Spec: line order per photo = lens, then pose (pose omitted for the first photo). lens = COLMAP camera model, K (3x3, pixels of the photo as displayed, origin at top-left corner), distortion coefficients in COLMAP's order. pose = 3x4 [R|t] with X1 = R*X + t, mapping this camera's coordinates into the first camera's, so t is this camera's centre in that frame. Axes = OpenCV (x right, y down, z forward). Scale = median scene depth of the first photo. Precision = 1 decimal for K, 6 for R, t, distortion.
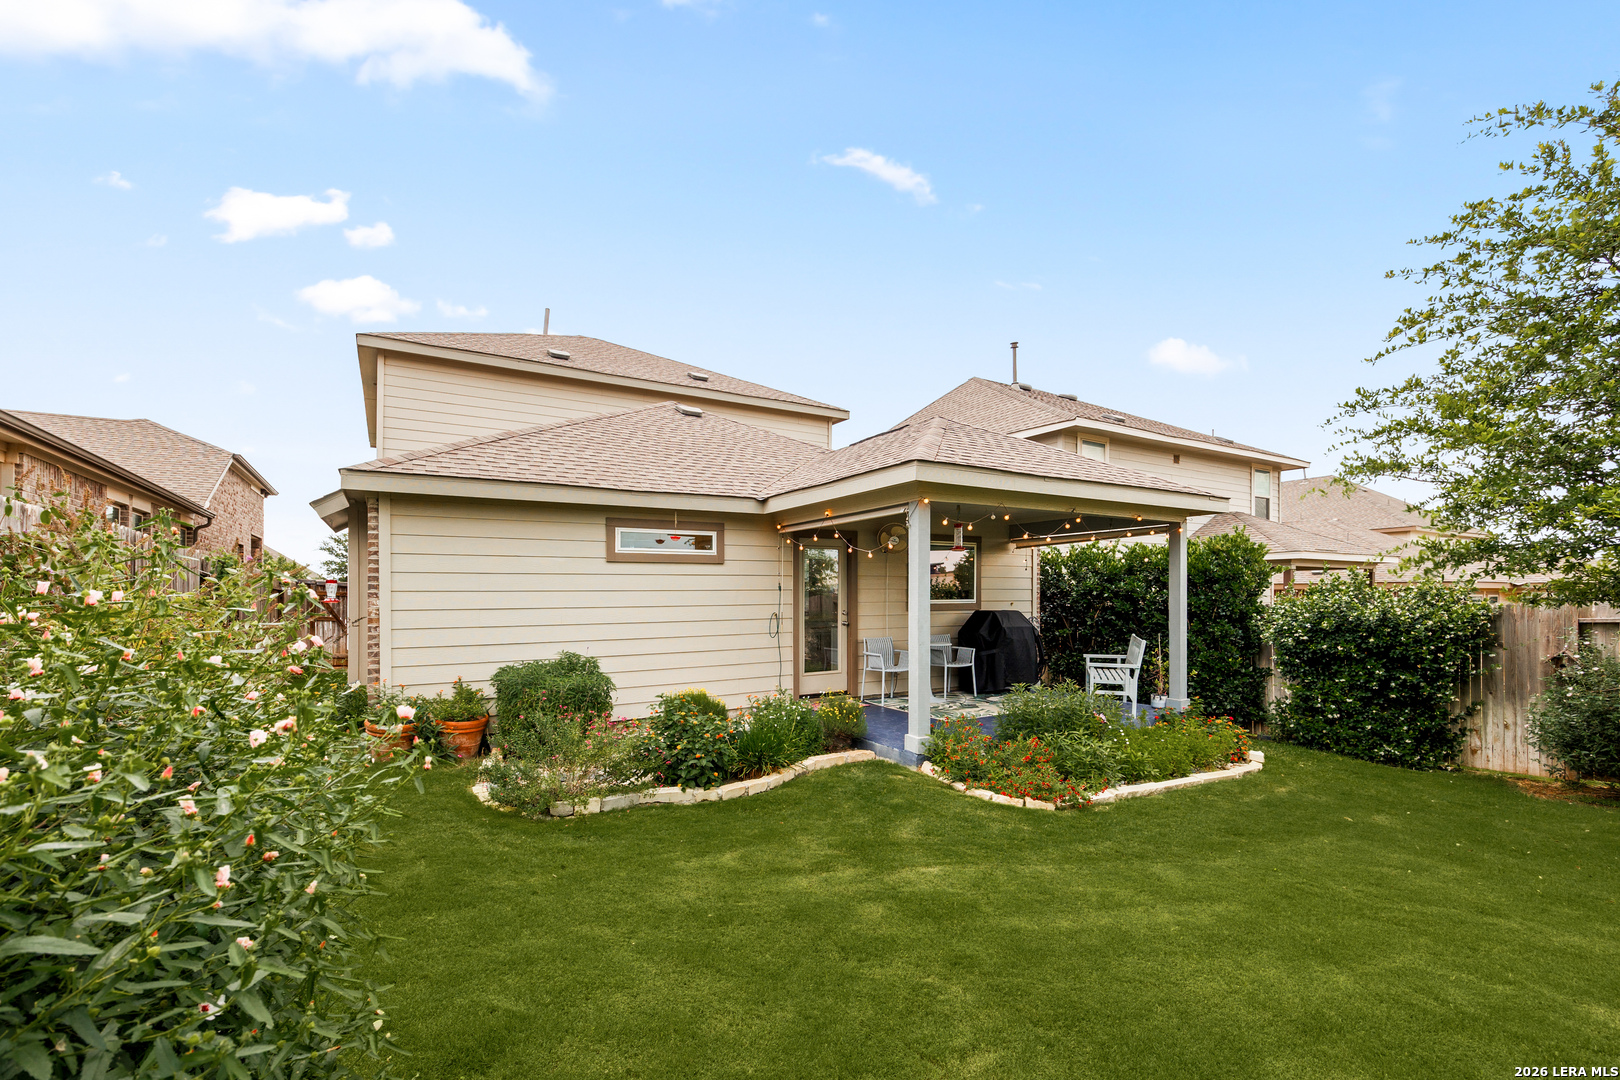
lens RADIAL K [[627.3, 0, 817.4], [0, 627.3, 525.4], [0, 0, 1]] dist [-0.000239, -0.000072]
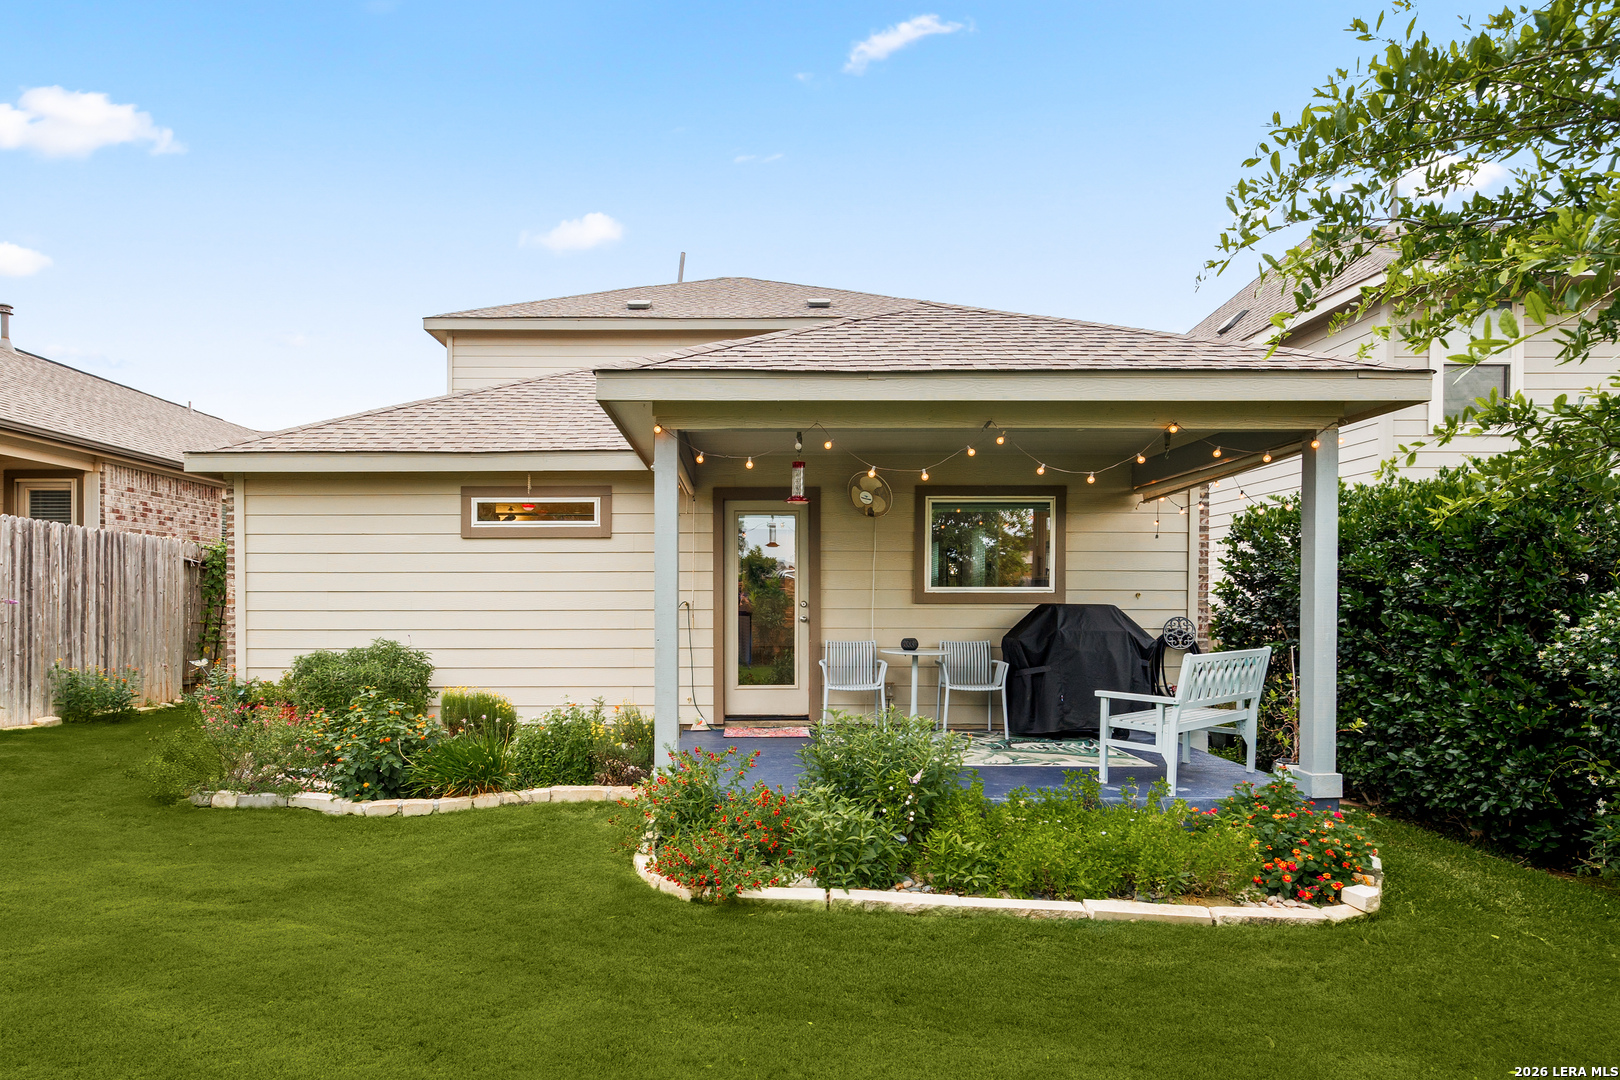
lens RADIAL K [[832.9, 0, 810.3], [0, 832.9, 519.7], [0, 0, 1]] dist [-0.001528, -0.000212]
pose [[0.876239, -0.042649, -0.479986, 0.601052], [0.049543, 0.998771, 0.001699, 0.052208], [0.479323, -0.025269, 0.877275, 0.225665]]
